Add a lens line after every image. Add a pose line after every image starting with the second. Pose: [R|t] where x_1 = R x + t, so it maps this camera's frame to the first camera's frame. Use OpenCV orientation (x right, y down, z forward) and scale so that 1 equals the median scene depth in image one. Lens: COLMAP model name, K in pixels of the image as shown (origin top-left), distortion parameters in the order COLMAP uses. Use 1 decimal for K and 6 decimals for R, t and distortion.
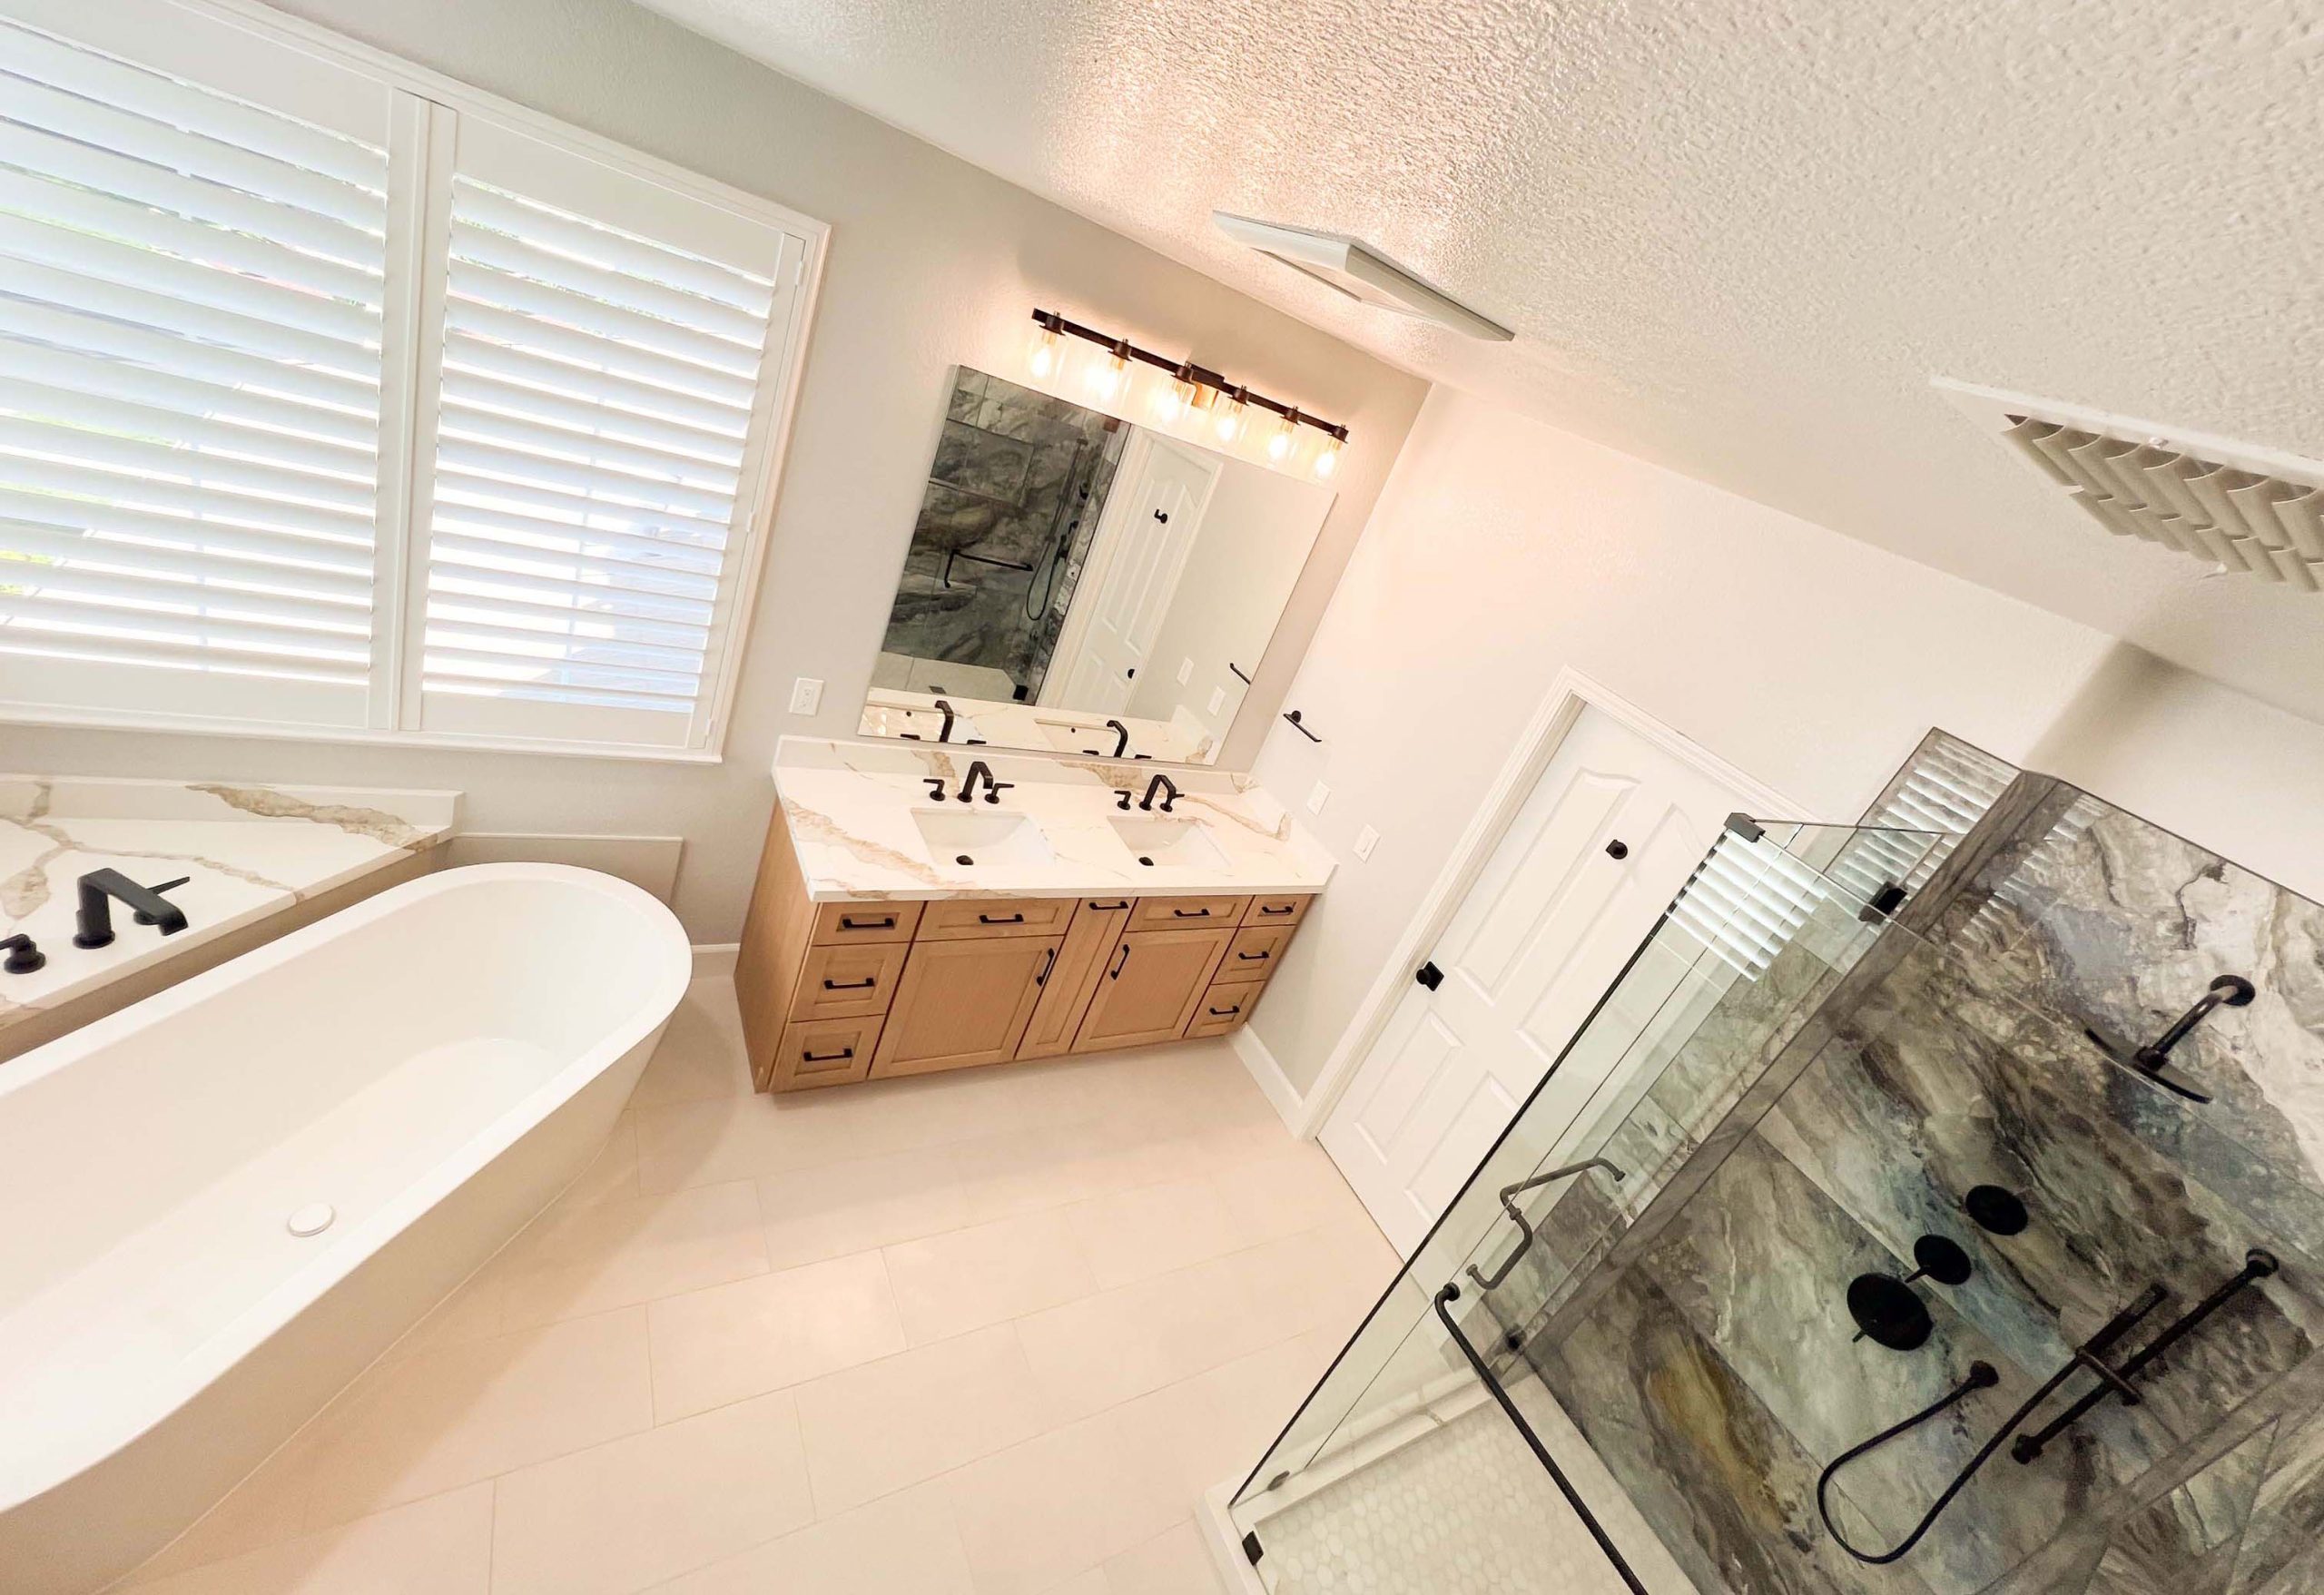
lens RADIAL K [[936.6, 0, 1156.2], [0, 936.6, 740.6], [0, 0, 1]] dist [-0.001524, 0.000157]
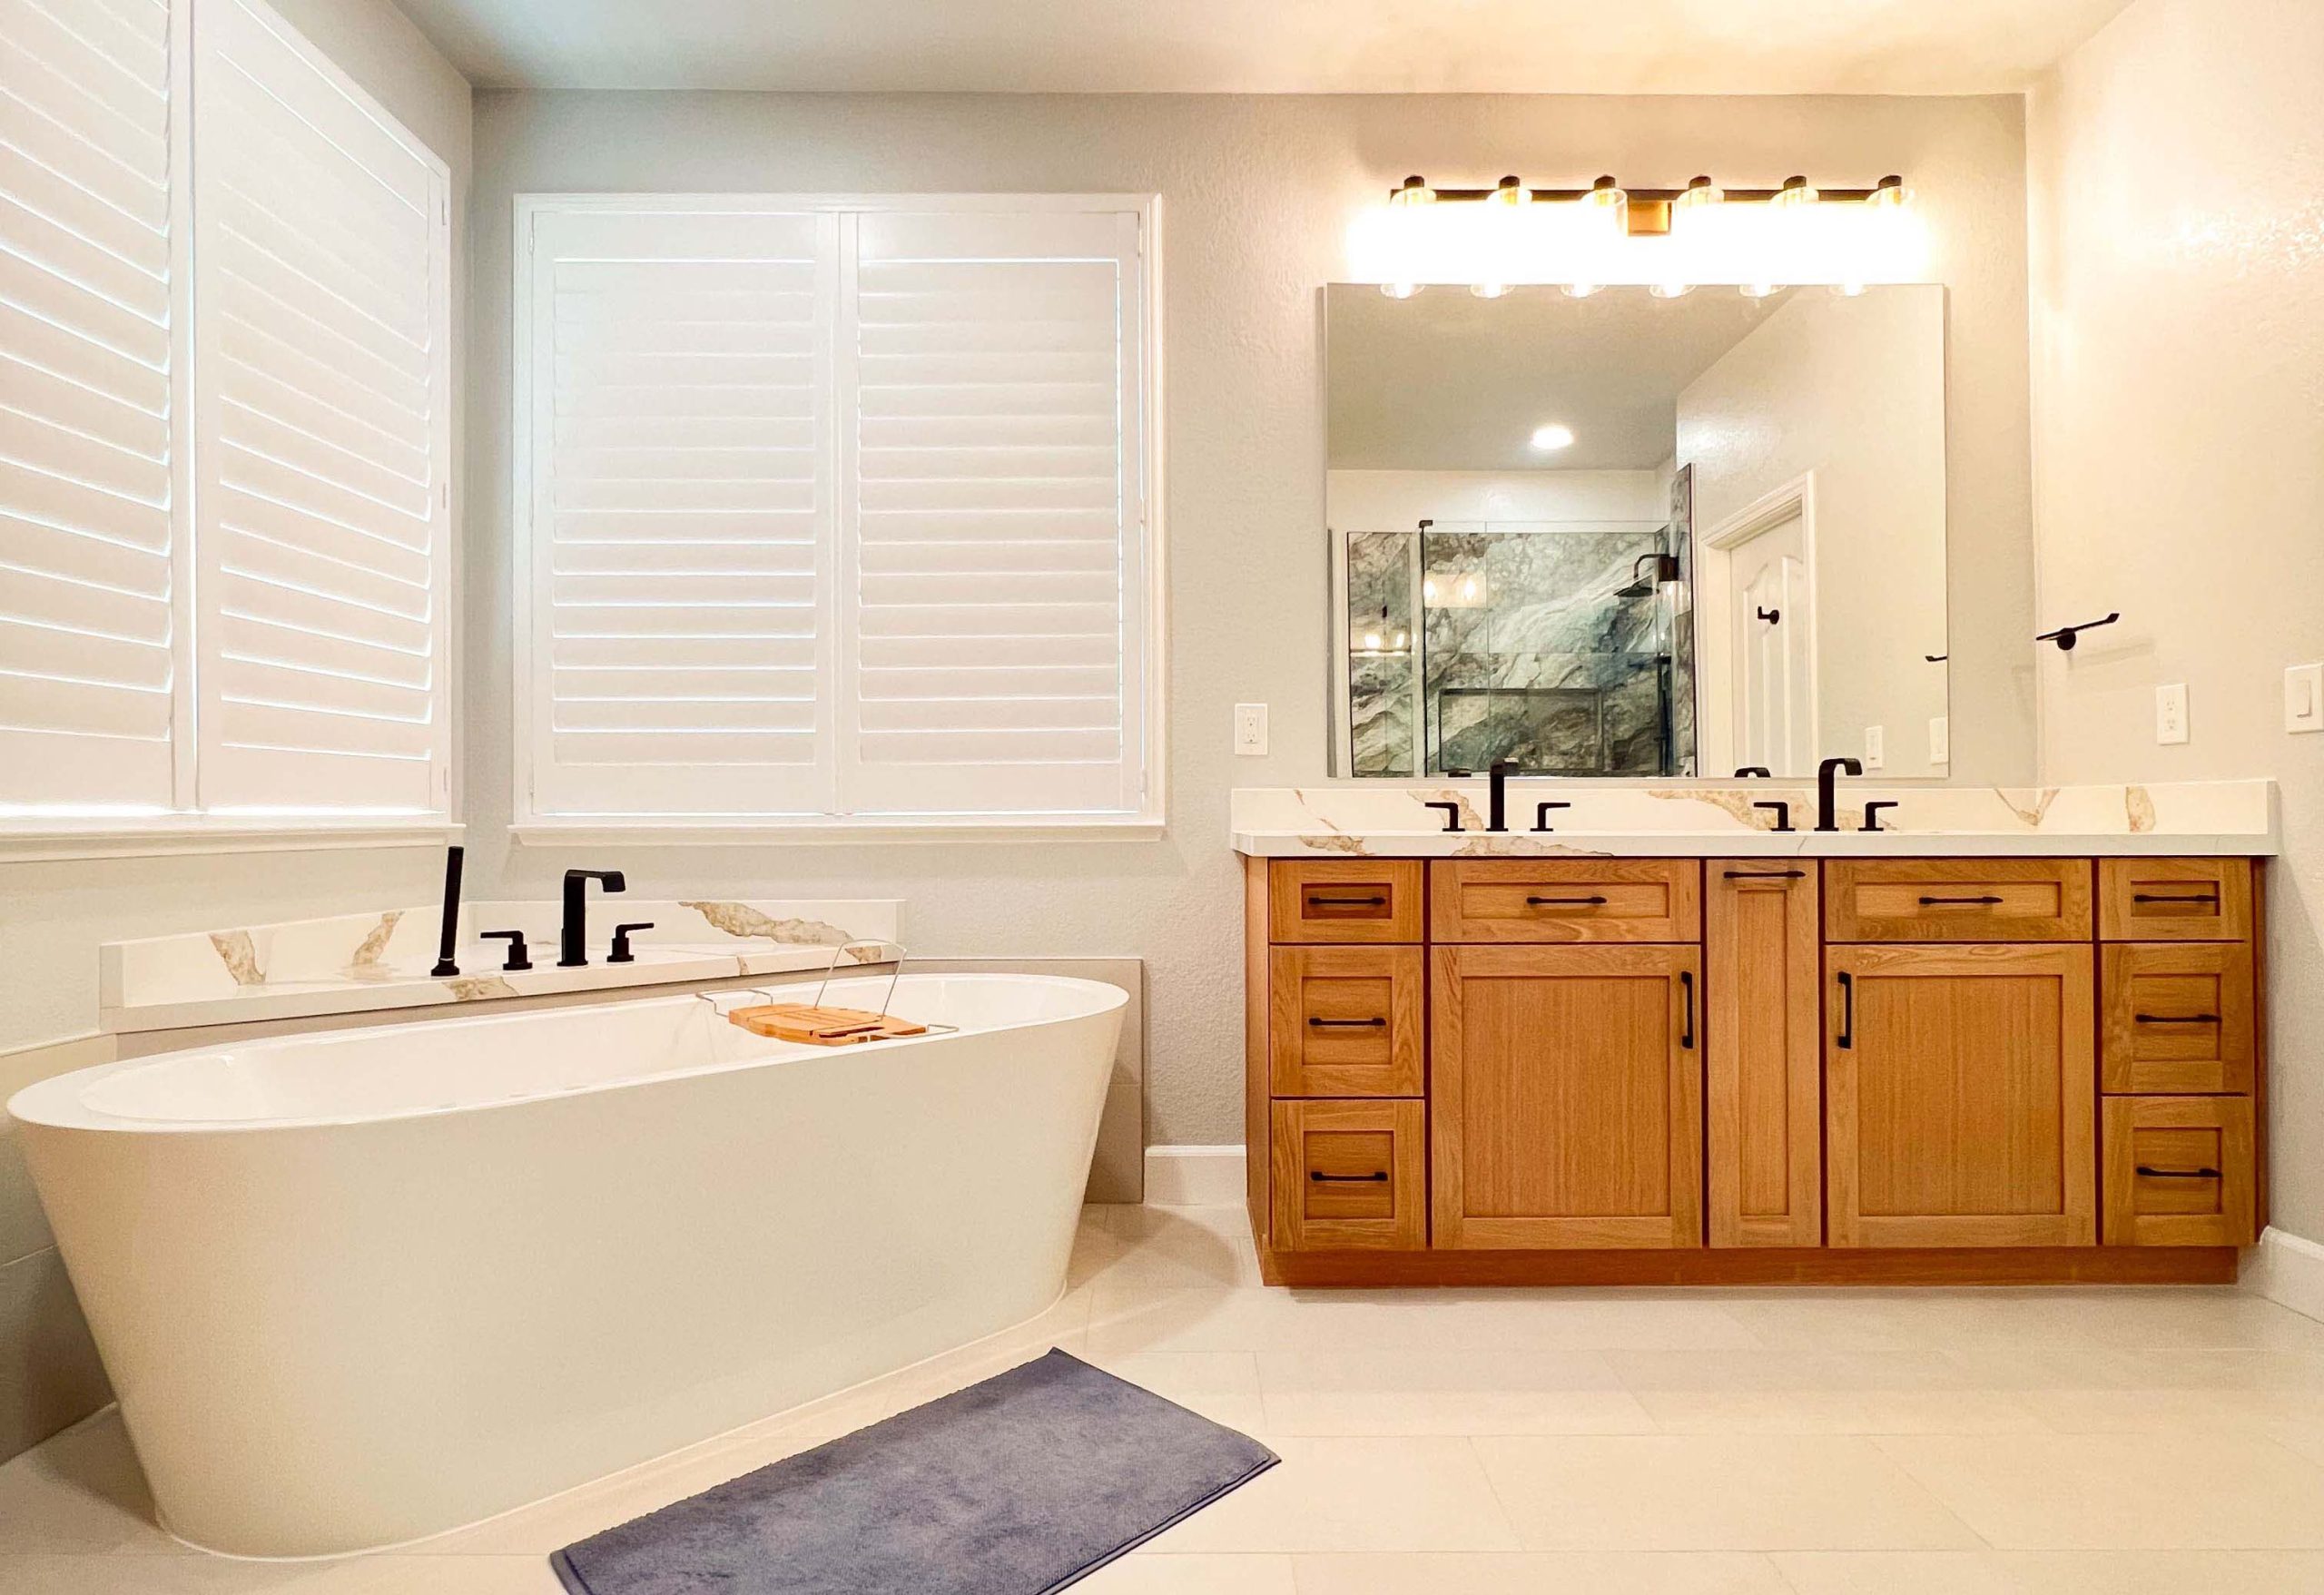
lens RADIAL K [[1248.4, 0, 1168.8], [0, 1248.4, 807.9], [0, 0, 1]] dist [-0.003562, 0.002189]
pose [[0.811646, -0.368528, -0.453230, 0.016799], [0.086692, 0.843281, -0.530436, 0.583905], [0.577681, 0.391235, 0.716394, 0.258002]]
